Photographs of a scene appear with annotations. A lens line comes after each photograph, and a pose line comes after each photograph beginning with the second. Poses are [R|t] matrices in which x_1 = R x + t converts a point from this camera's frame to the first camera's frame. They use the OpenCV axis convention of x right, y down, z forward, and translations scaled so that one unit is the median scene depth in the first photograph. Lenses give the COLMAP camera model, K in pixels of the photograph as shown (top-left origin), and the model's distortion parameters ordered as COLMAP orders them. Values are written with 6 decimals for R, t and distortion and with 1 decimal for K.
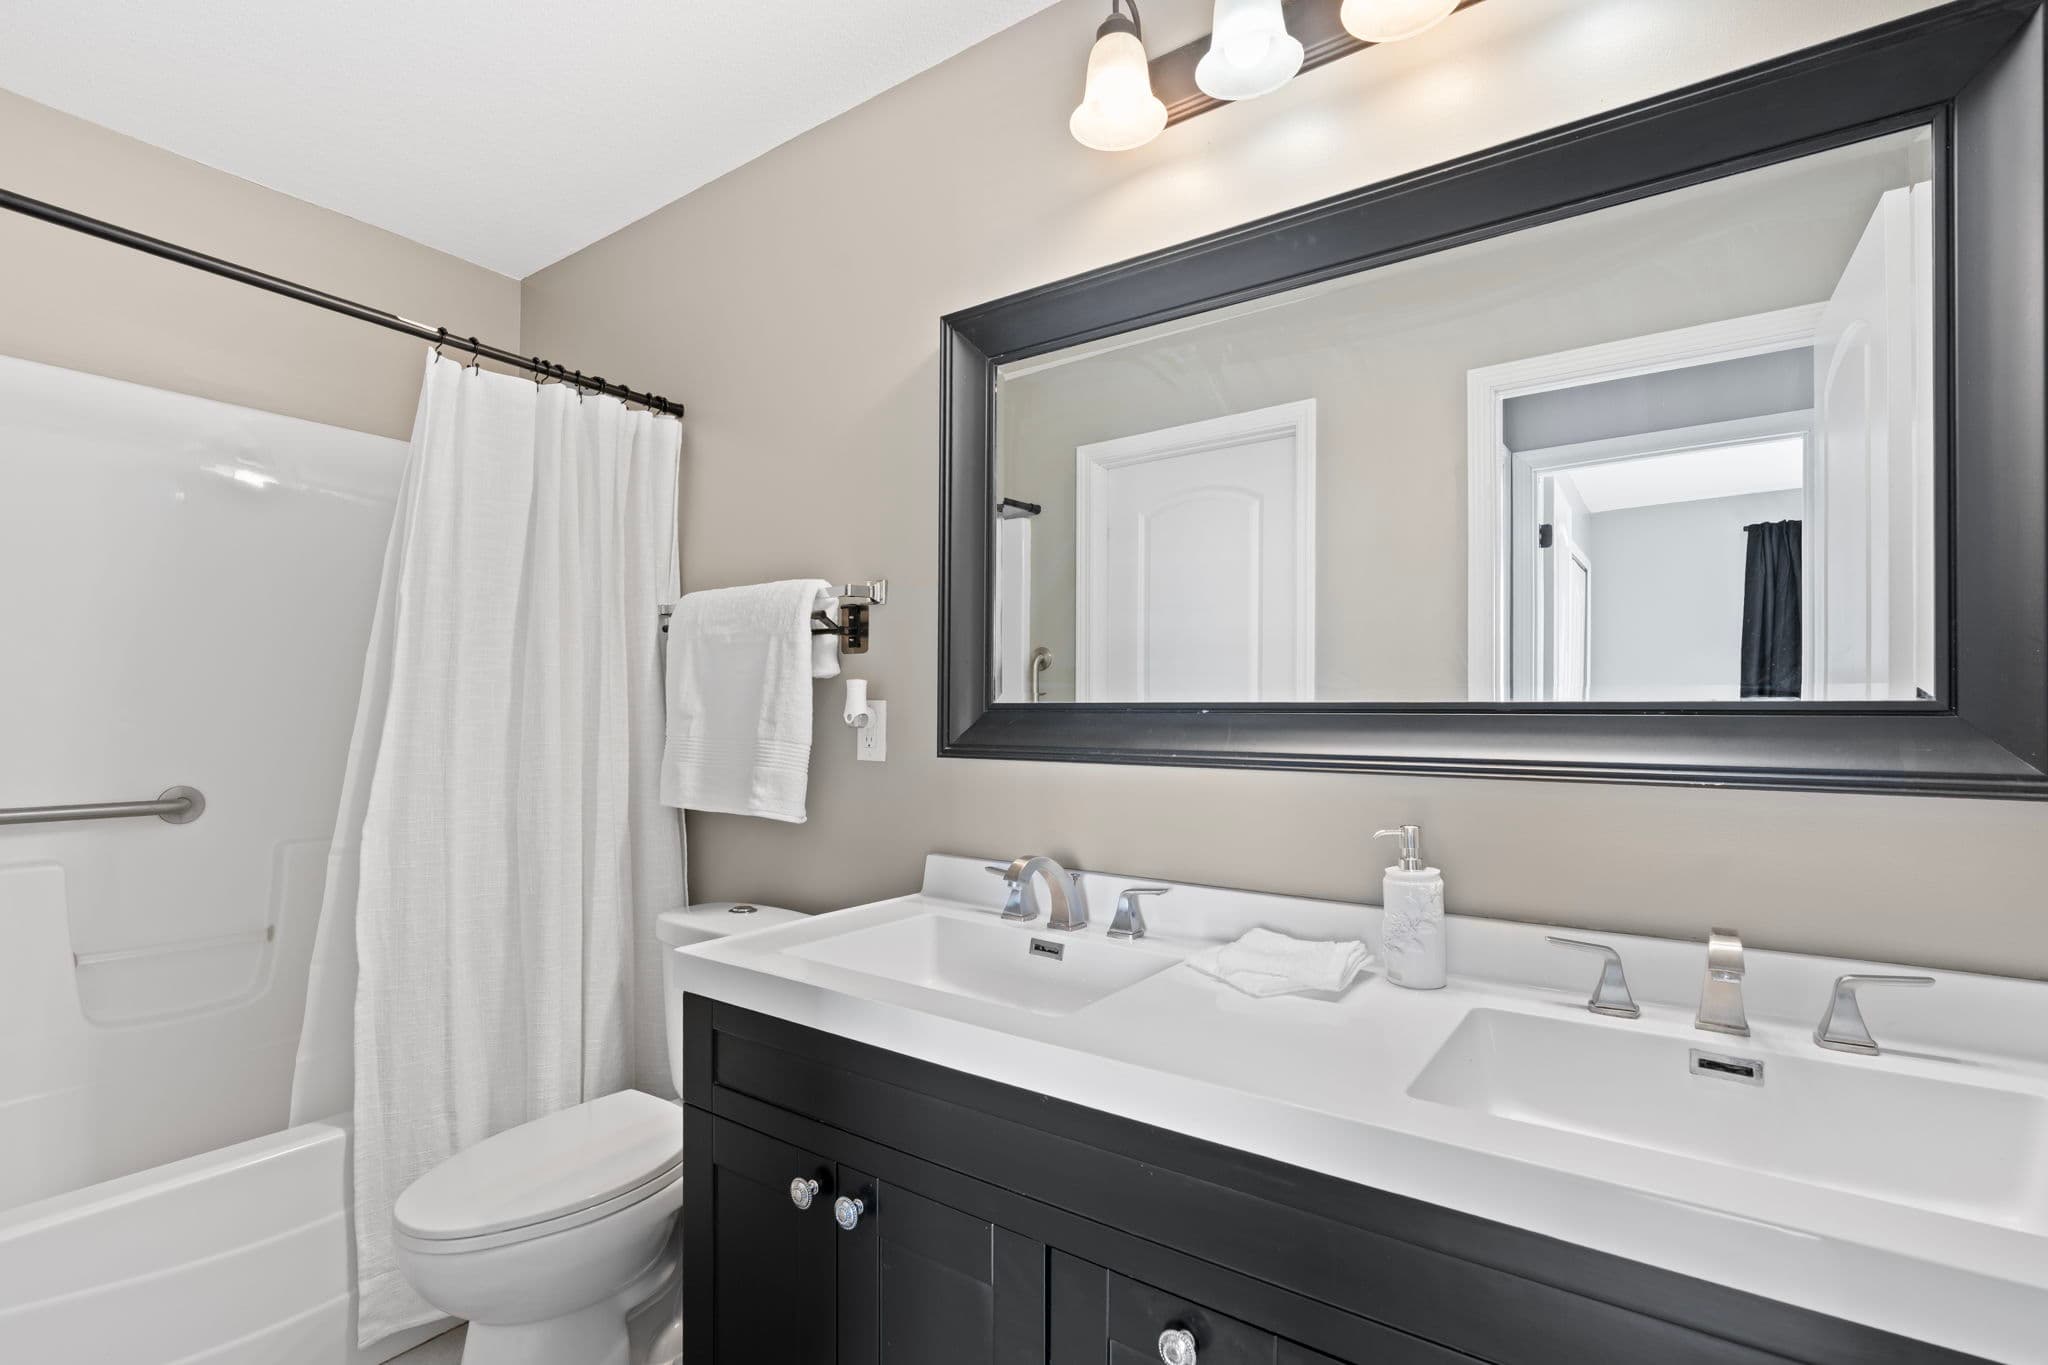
lens RADIAL K [[942.1, 0, 1029.3], [0, 942.1, 708.0], [0, 0, 1]] dist [0.023618, 0.000003]
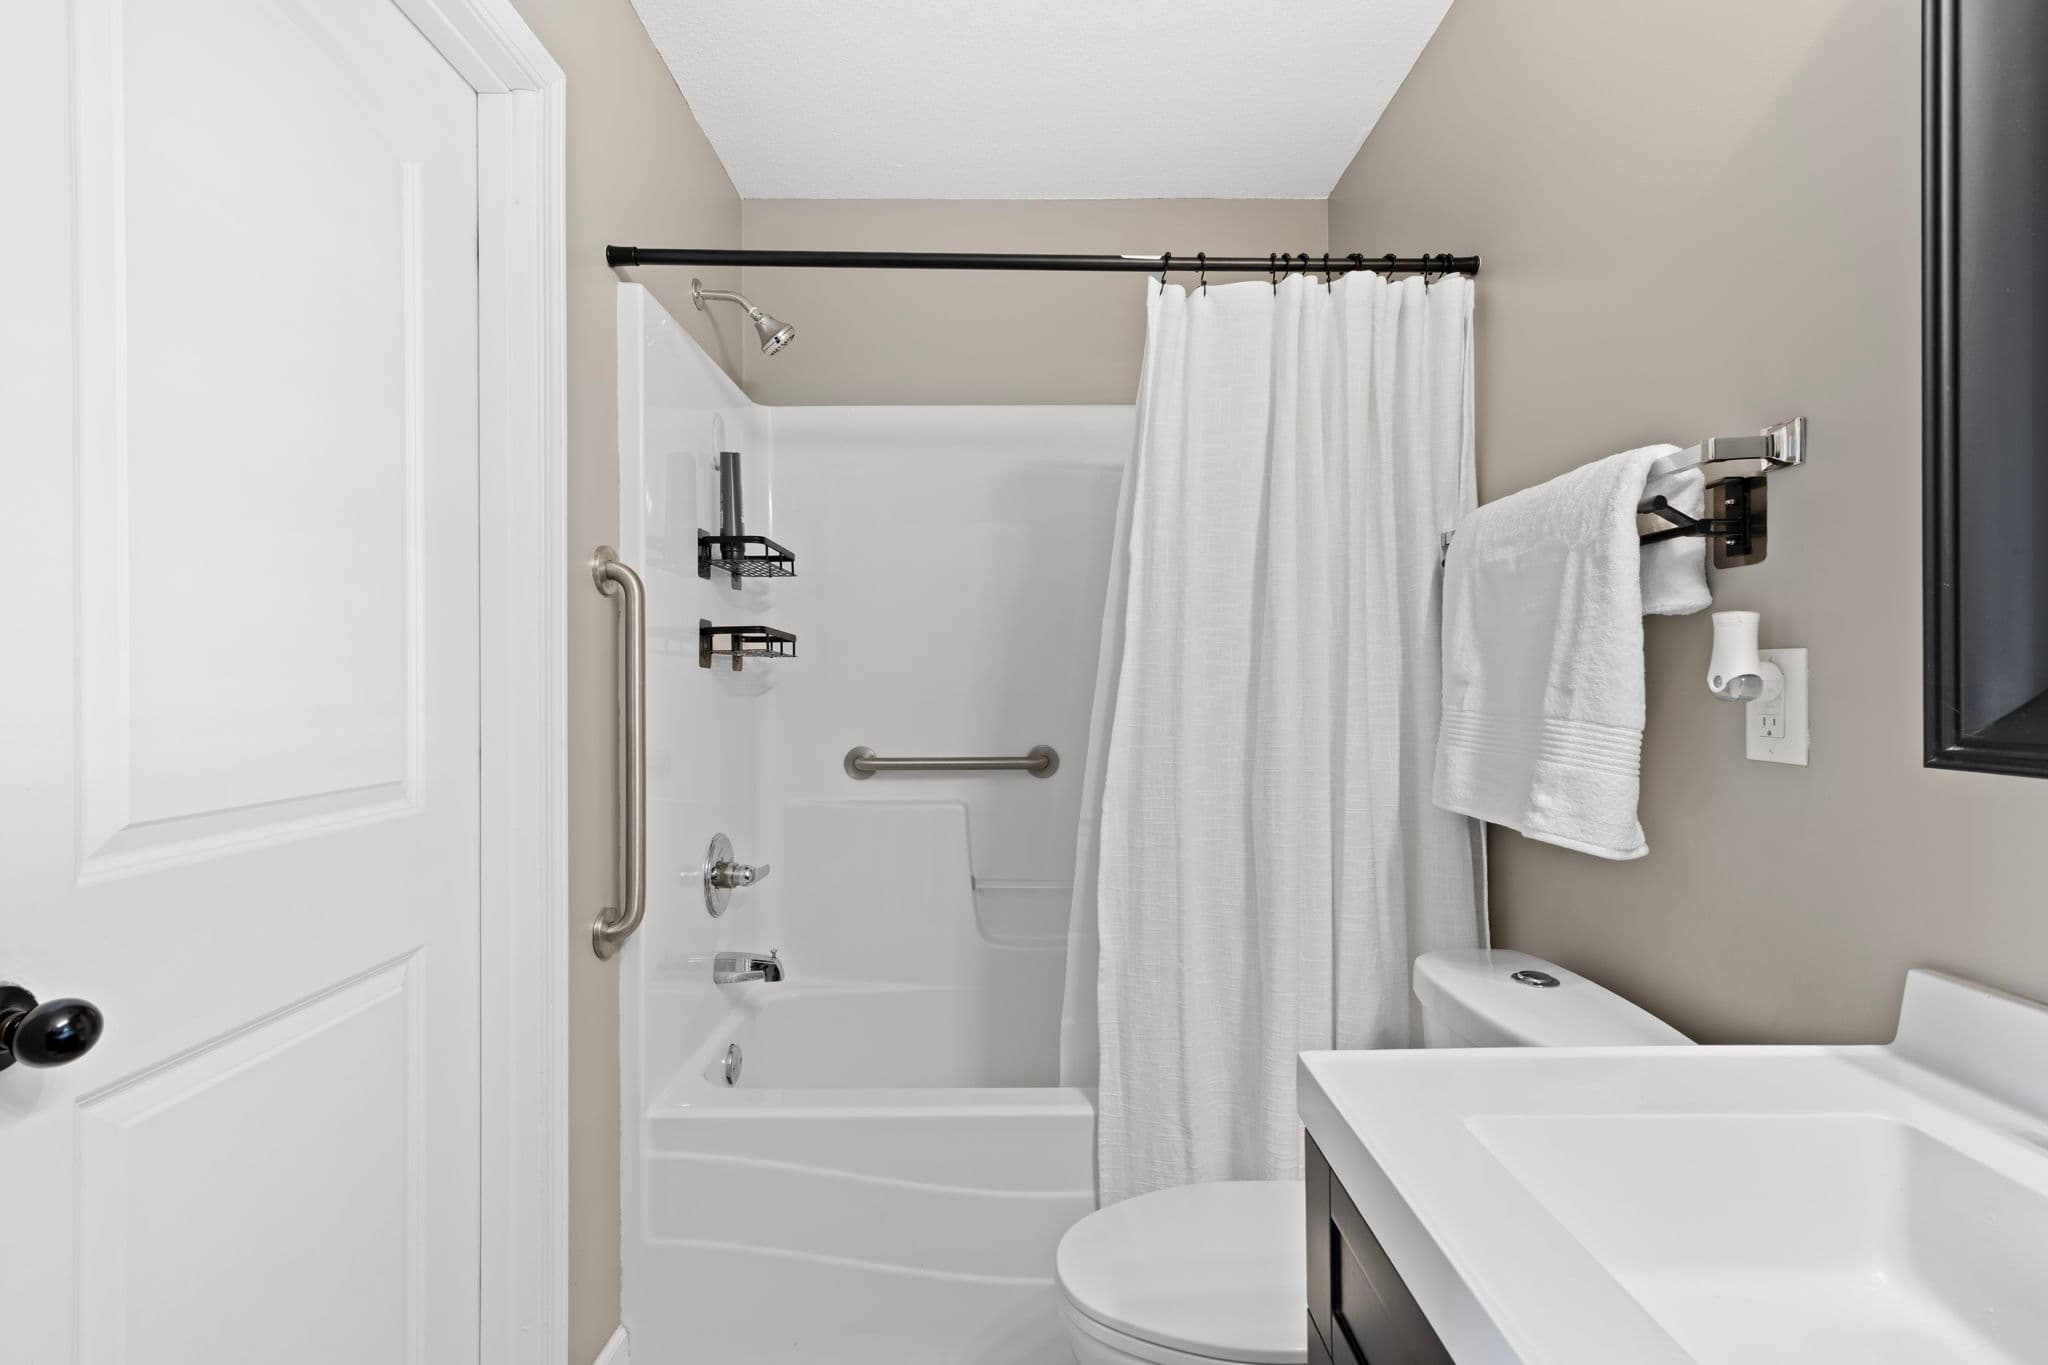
lens RADIAL K [[929.2, 0, 1023.2], [0, 929.2, 679.1], [0, 0, 1]] dist [-0.001282, -0.000056]
pose [[0.576578, -0.009627, -0.816985, 0.018564], [0.015401, 0.999881, -0.000913, 0.002614], [0.816897, -0.012056, 0.576658, 0.356086]]
